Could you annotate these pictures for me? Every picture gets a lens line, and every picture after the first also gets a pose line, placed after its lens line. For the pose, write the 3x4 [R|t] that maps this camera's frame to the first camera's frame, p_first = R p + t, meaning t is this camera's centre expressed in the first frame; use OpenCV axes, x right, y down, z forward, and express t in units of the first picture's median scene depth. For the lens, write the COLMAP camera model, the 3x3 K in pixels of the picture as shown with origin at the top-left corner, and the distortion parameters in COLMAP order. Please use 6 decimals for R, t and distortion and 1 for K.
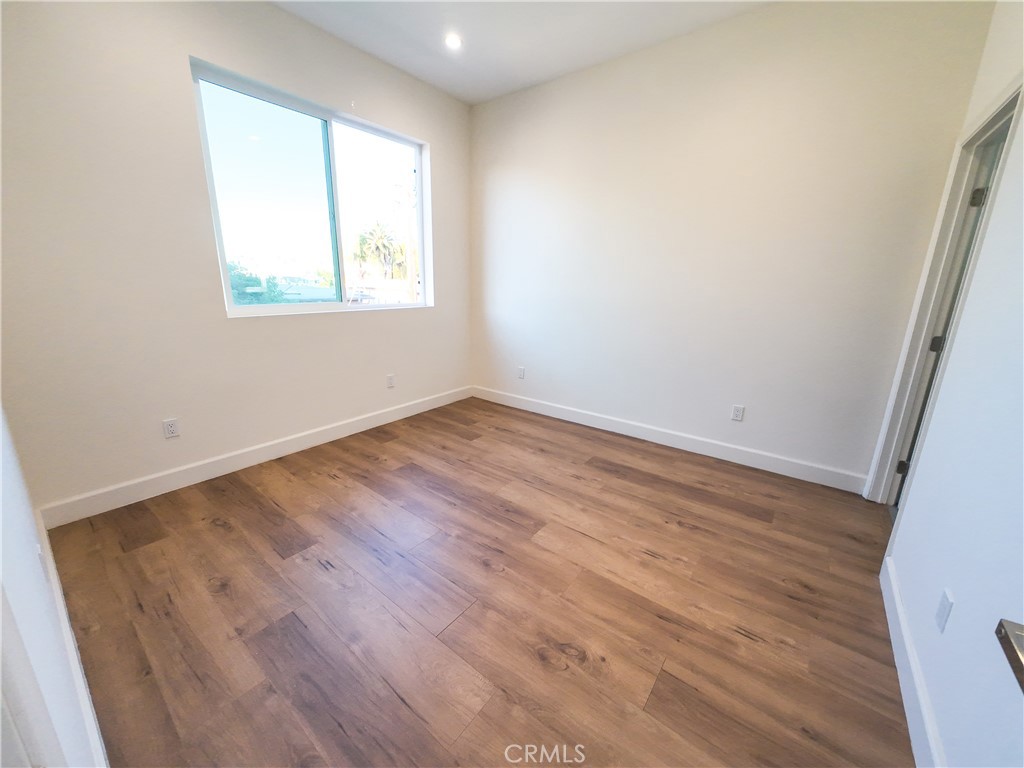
lens RADIAL K [[395.5, 0, 509.4], [0, 395.5, 383.8], [0, 0, 1]] dist [-0.002169, -0.000012]
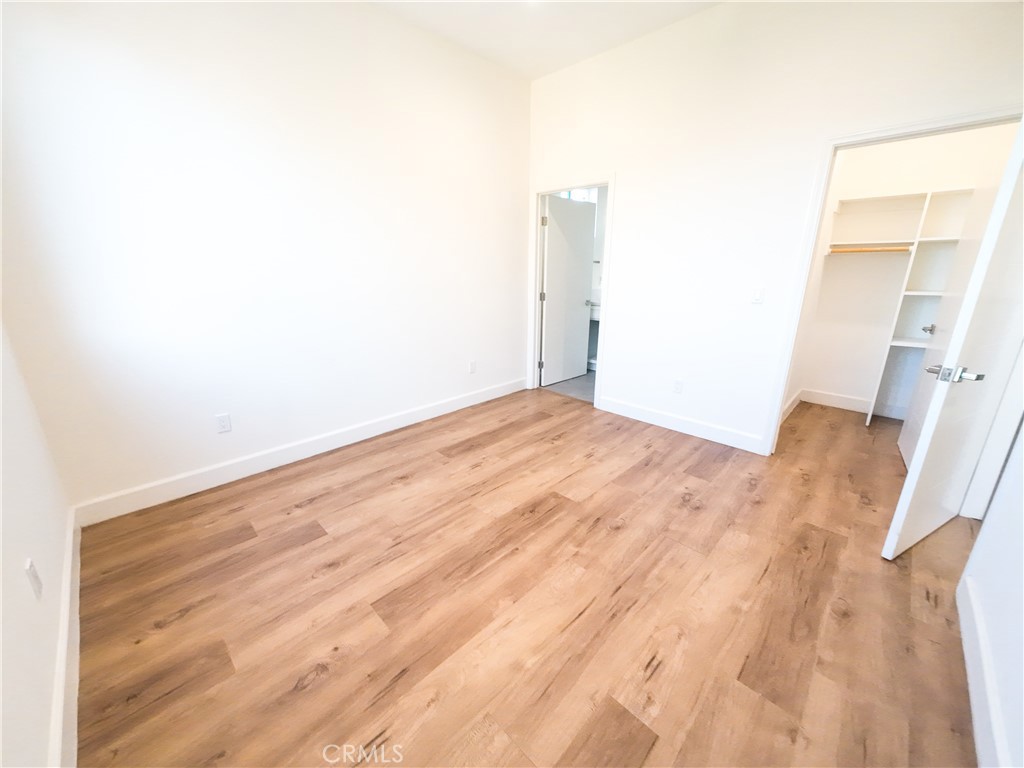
lens RADIAL K [[395.5, 0, 518.7], [0, 395.5, 381.9], [0, 0, 1]] dist [-0.002169, -0.000012]
pose [[0.101684, -0.293770, 0.950452, -0.800120], [0.249555, 0.932387, 0.261488, -0.221202], [-0.963007, 0.210601, 0.168120, 0.783343]]
